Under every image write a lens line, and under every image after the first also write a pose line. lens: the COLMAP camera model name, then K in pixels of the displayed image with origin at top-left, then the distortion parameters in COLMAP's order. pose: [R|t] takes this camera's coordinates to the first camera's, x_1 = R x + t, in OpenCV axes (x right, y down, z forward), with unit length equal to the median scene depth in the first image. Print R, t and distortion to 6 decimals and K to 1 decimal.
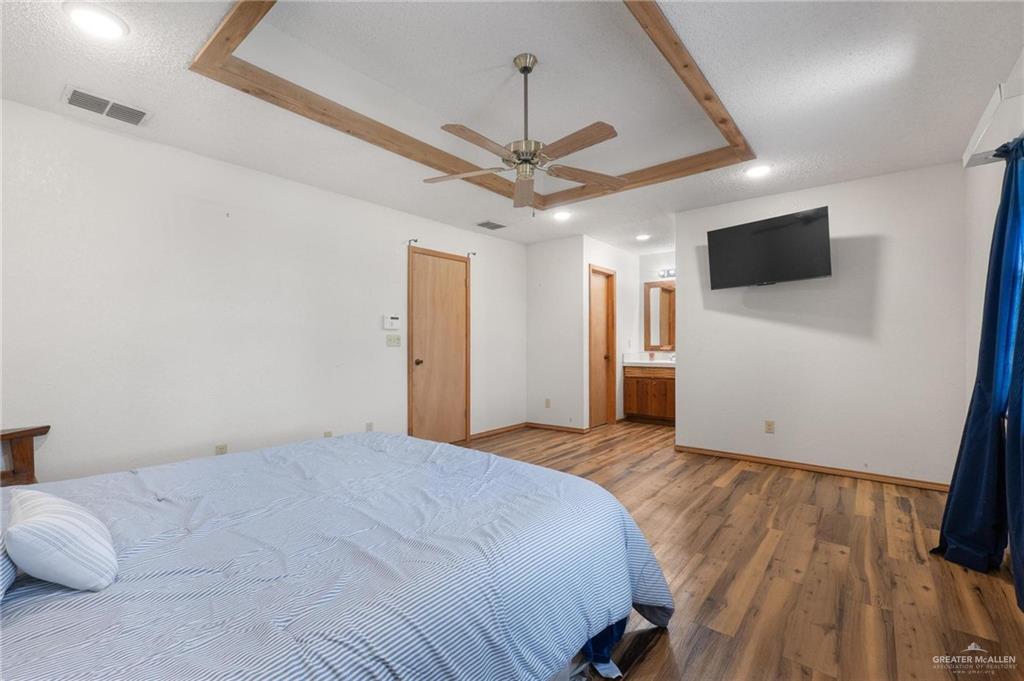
lens RADIAL K [[422.9, 0, 510.0], [0, 422.9, 342.7], [0, 0, 1]] dist [0.000051, 0.000007]
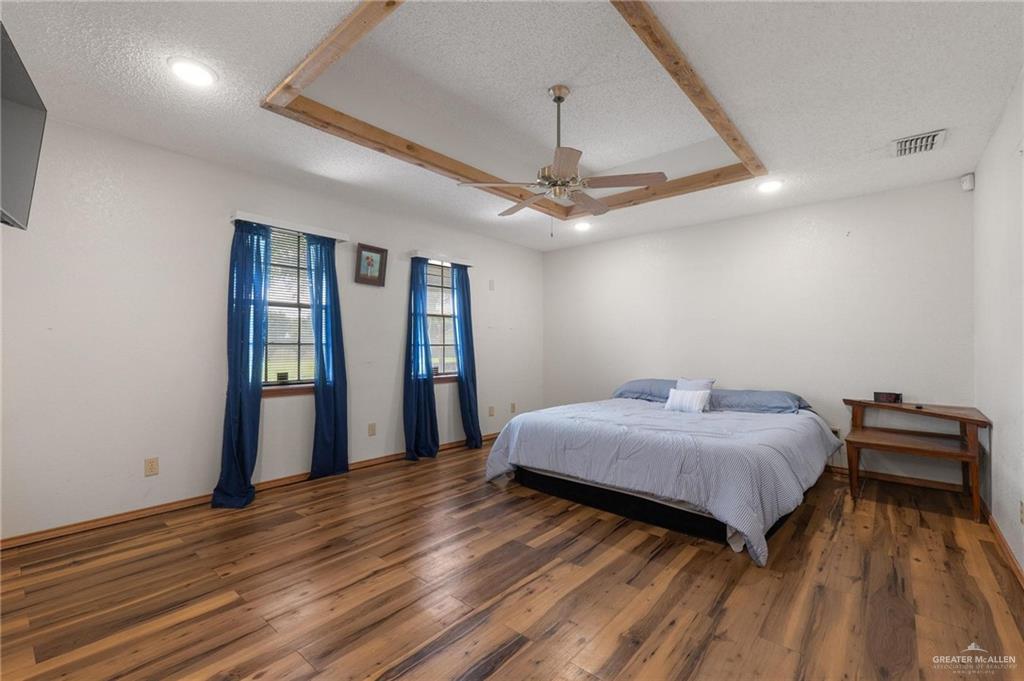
lens RADIAL K [[445.3, 0, 513.0], [0, 445.3, 341.4], [0, 0, 1]] dist [-0.000492, 0.001162]
pose [[-0.999989, 0.000158, 0.004724, 0.136530], [0.000092, 0.999903, -0.013933, 0.004998], [-0.004725, -0.013933, -0.999892, 1.965840]]
